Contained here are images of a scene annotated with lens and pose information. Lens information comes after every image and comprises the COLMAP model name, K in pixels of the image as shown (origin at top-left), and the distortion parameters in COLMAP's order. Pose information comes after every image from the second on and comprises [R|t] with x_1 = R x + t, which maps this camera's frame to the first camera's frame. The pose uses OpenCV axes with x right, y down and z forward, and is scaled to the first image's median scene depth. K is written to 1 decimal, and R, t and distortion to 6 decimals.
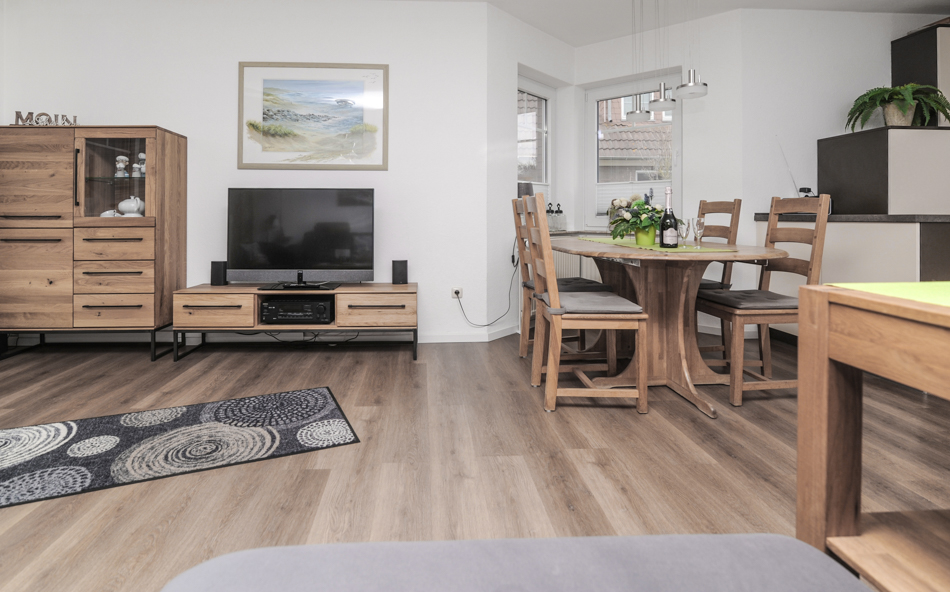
lens RADIAL K [[496.9, 0, 472.6], [0, 496.9, 216.5], [0, 0, 1]] dist [-0.019678, 0.000327]
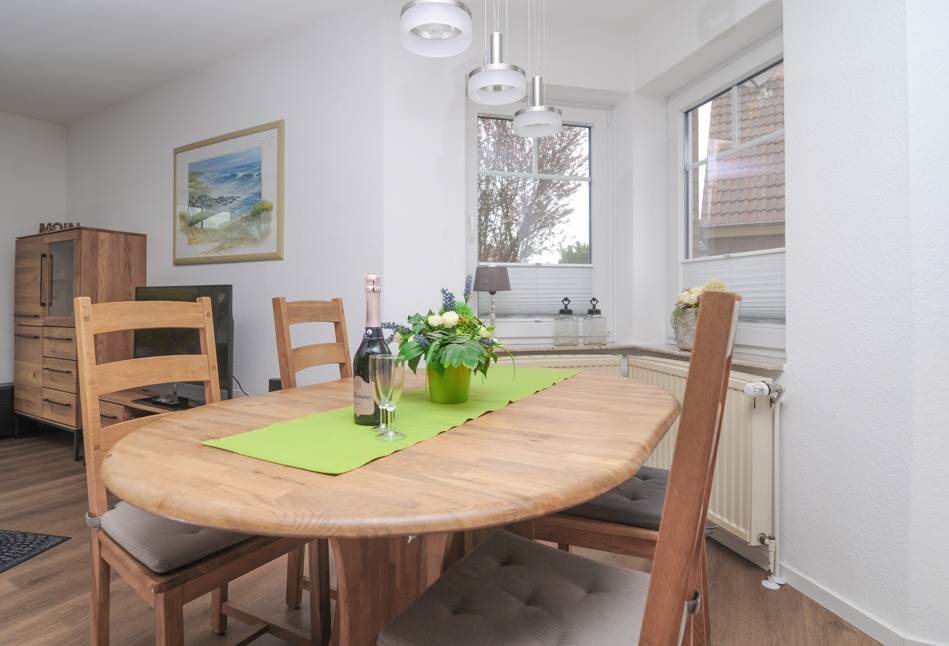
lens RADIAL K [[526.1, 0, 489.7], [0, 526.1, 299.9], [0, 0, 1]] dist [-0.019706, -0.000825]
pose [[0.819788, -0.000111, -0.572667, 0.629463], [-0.000327, 1.000000, -0.000662, -0.034071], [0.572667, 0.000730, 0.819788, 0.598942]]
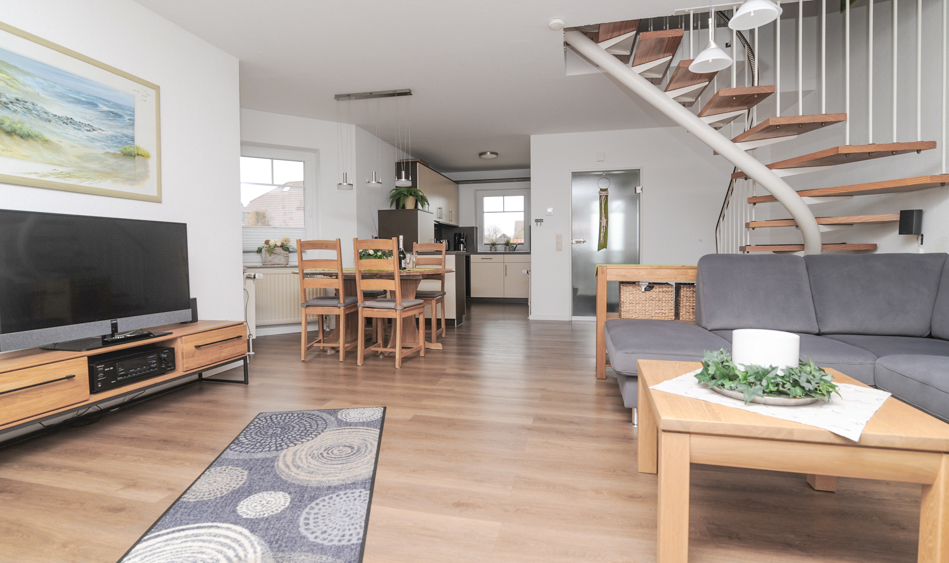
lens RADIAL K [[431.3, 0, 473.5], [0, 431.3, 266.4], [0, 0, 1]] dist [-0.001469, -0.000429]
pose [[0.300731, -0.030601, 0.953218, -0.869389], [0.007069, 0.999529, 0.029857, 0.005368], [-0.953683, -0.002241, 0.300806, 0.242535]]
